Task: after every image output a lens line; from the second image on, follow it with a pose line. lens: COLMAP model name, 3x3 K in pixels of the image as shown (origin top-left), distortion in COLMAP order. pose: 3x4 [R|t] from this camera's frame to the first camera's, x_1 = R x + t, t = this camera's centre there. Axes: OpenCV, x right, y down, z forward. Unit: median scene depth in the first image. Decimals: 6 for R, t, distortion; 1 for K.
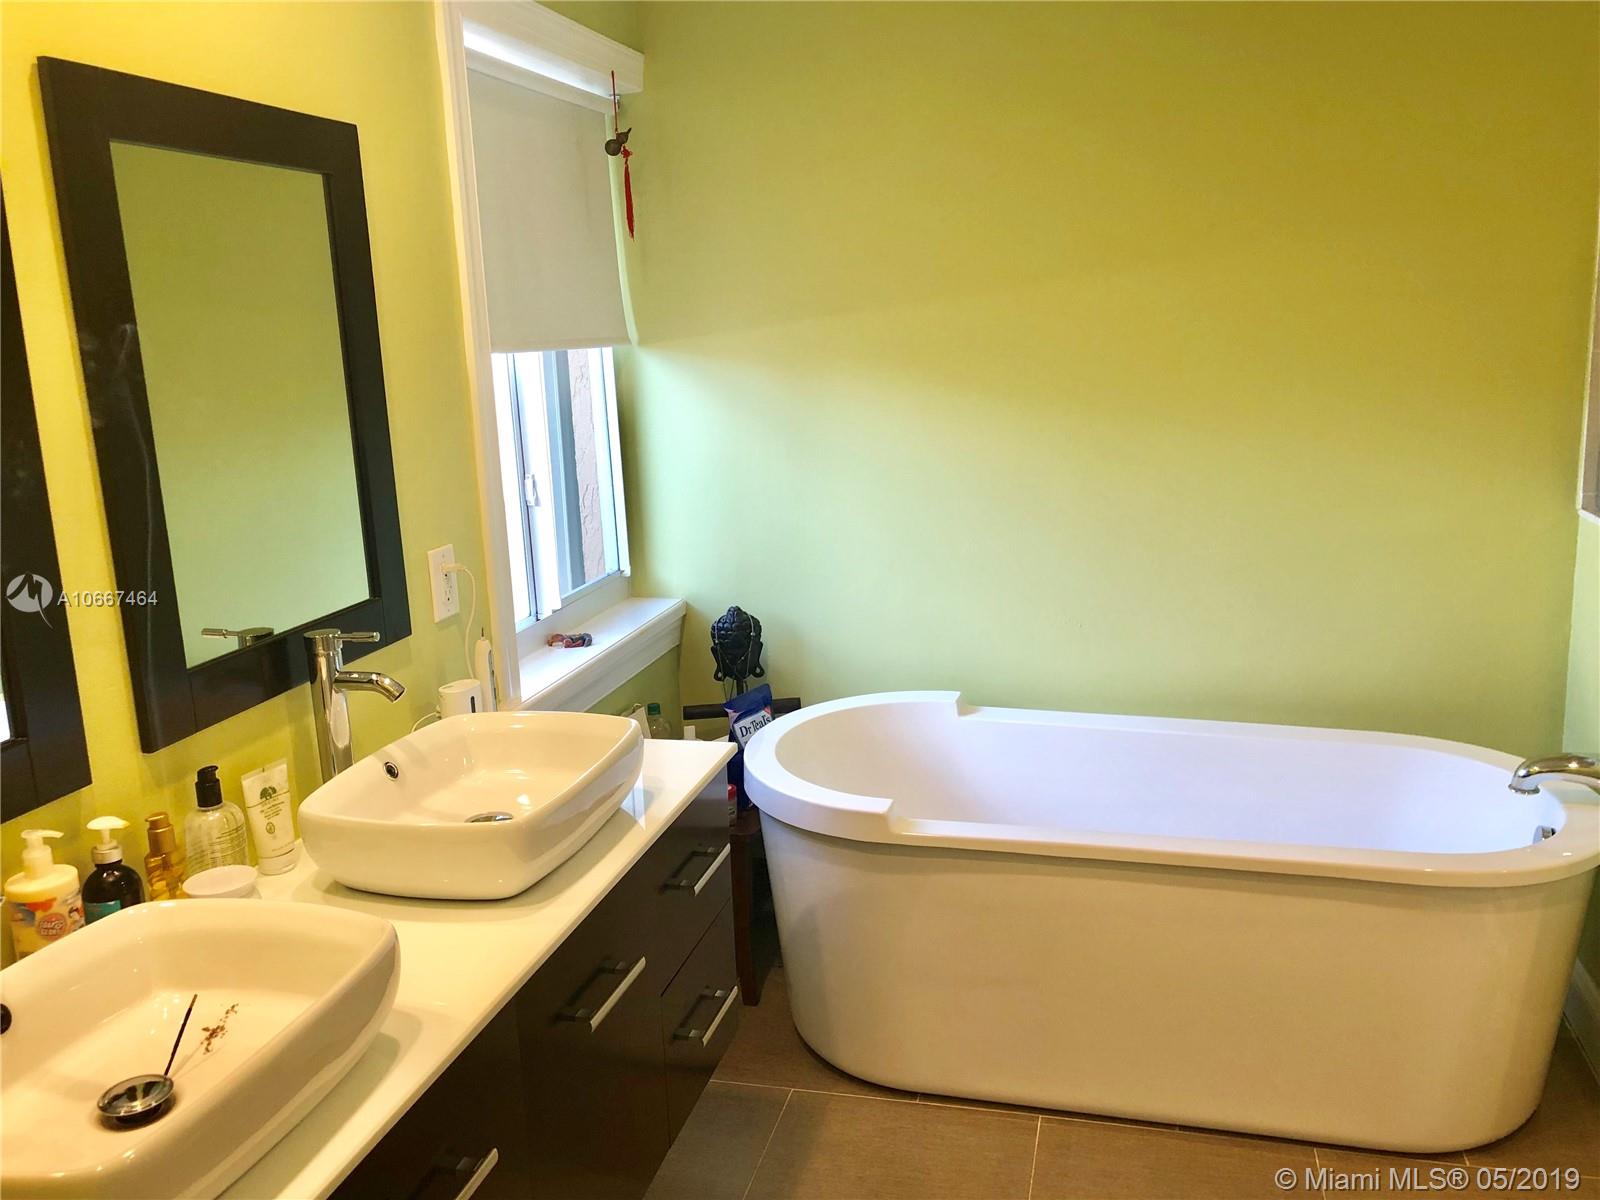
lens RADIAL K [[1295.1, 0, 800.0], [0, 1295.1, 600.0], [0, 0, 1]] dist [0.066814, -0.117393]
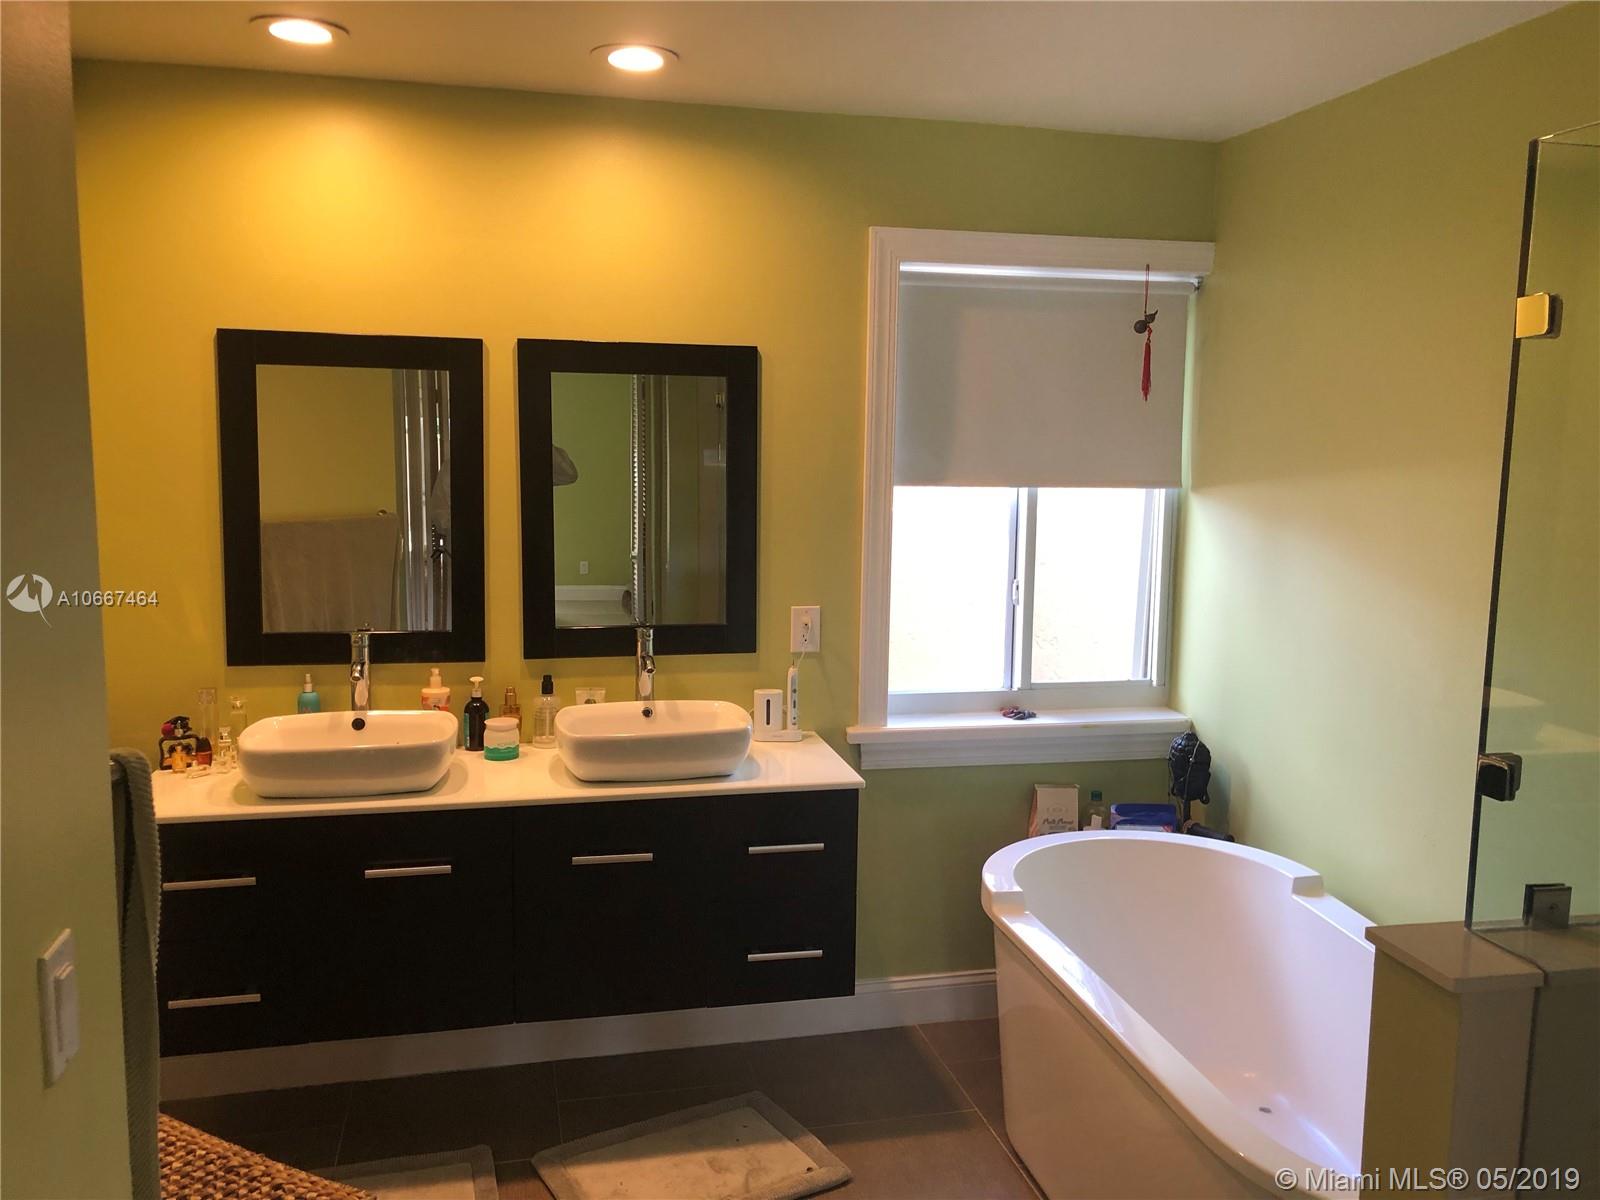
lens RADIAL K [[1295.1, 0, 800.0], [0, 1295.1, 600.0], [0, 0, 1]] dist [0.066814, -0.117393]
pose [[0.471766, 0.158326, -0.867392, 0.792431], [-0.221653, 0.973451, 0.057130, -0.100796], [0.853409, 0.165308, 0.494334, 0.179302]]
